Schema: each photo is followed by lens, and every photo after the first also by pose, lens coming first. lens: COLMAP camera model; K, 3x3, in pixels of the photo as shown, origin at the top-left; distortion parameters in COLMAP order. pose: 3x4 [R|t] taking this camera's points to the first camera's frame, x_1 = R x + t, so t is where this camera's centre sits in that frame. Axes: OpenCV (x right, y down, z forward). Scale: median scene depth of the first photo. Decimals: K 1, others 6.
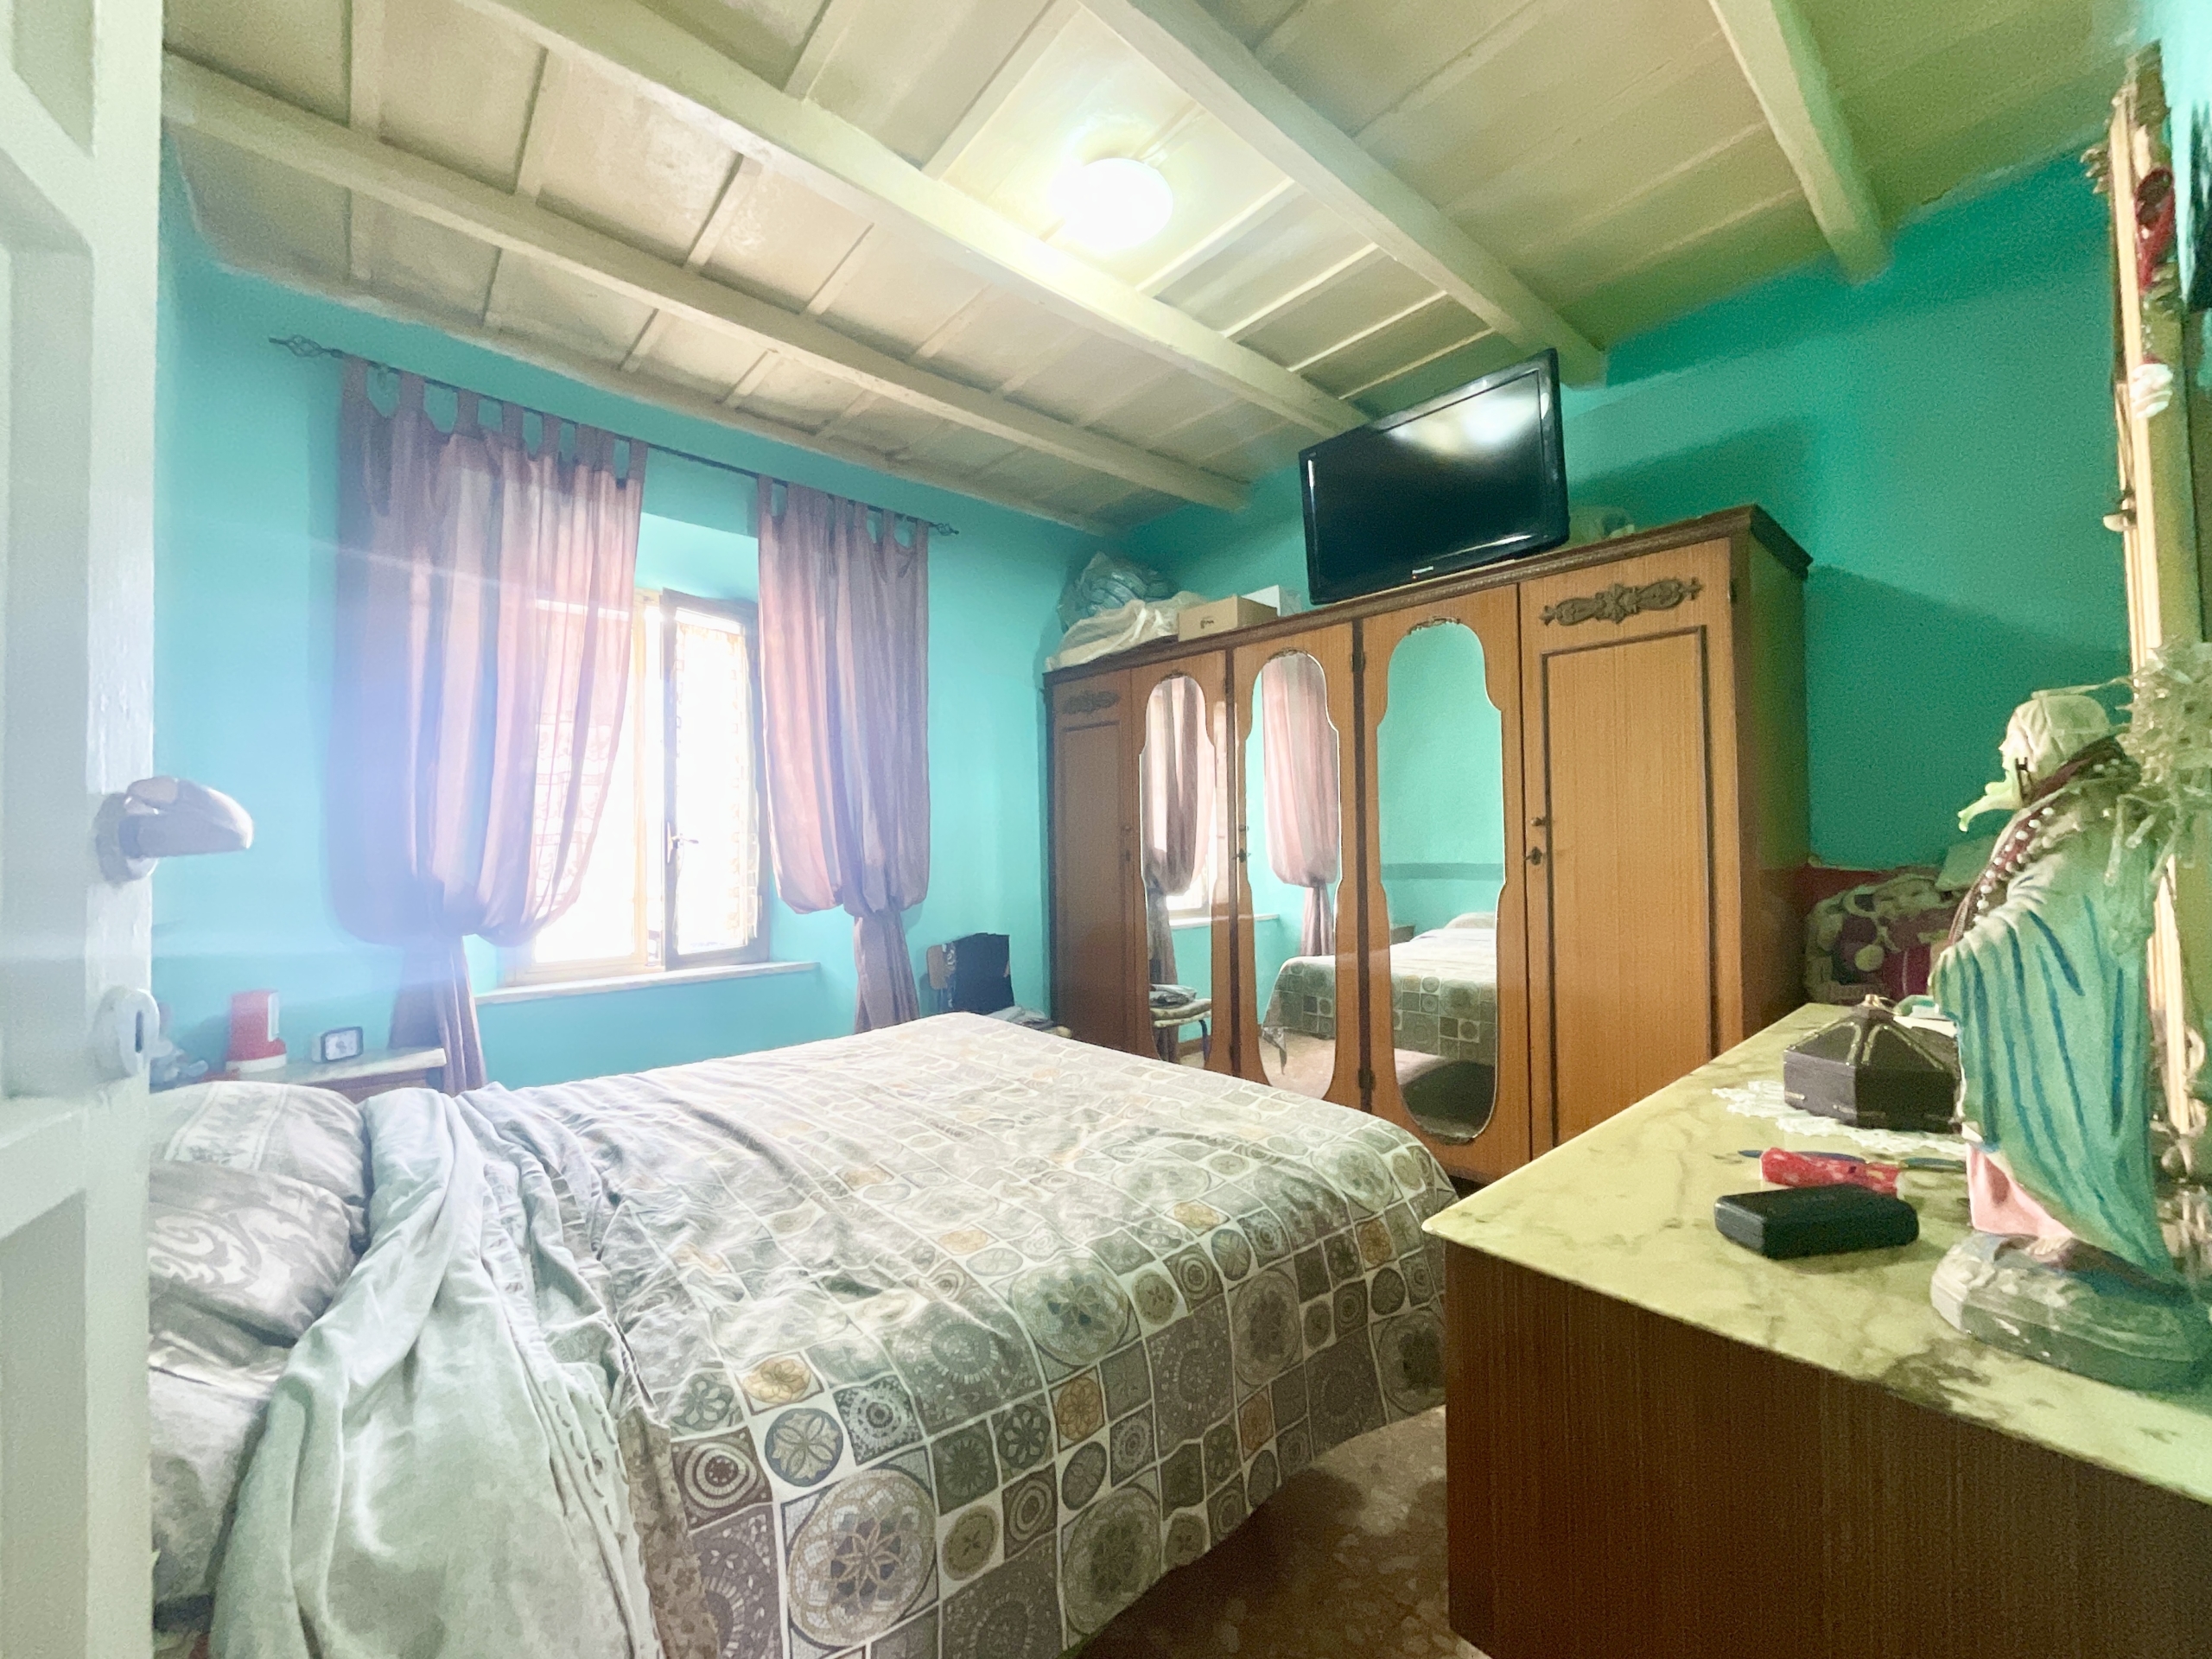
lens RADIAL K [[896.5, 0, 1113.0], [0, 896.5, 829.8], [0, 0, 1]] dist [-0.009904, 0.007411]
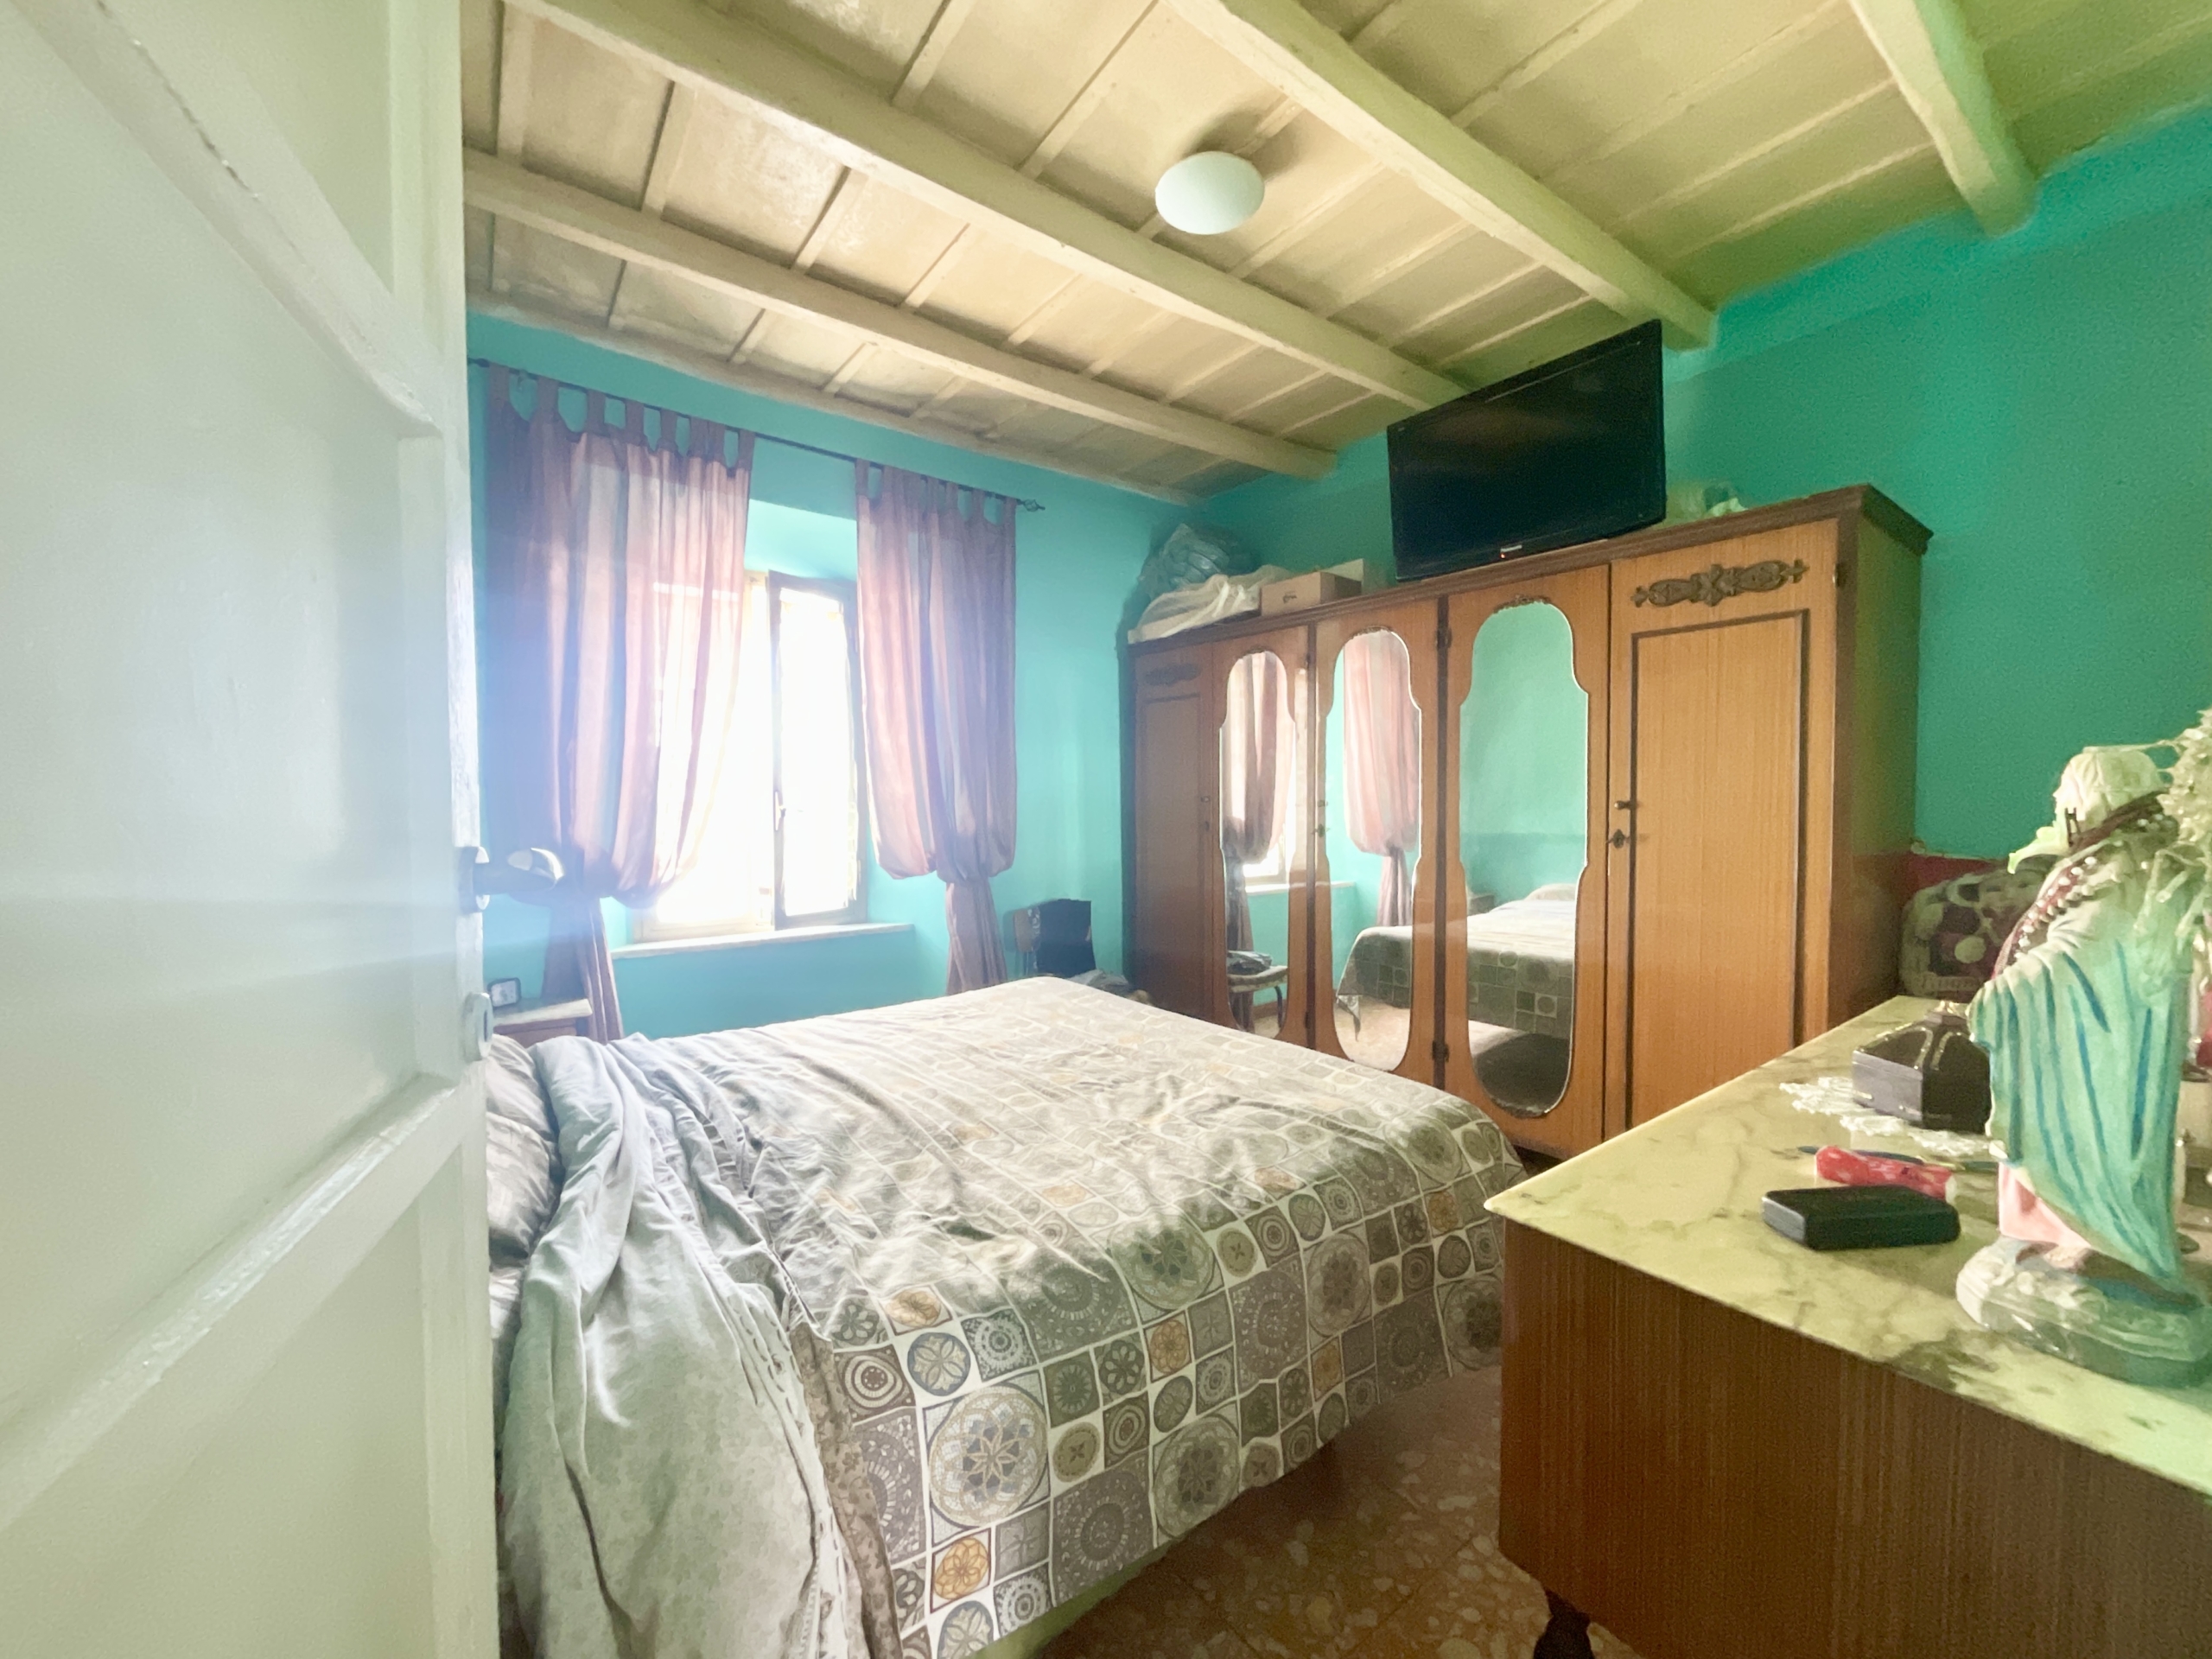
lens RADIAL K [[899.4, 0, 1110.9], [0, 899.4, 828.7], [0, 0, 1]] dist [-0.009779, 0.005771]
pose [[0.996448, 0.012176, -0.083330, -0.022170], [-0.008011, 0.998710, 0.050135, -0.056834], [0.083833, -0.049290, 0.995260, -0.093610]]
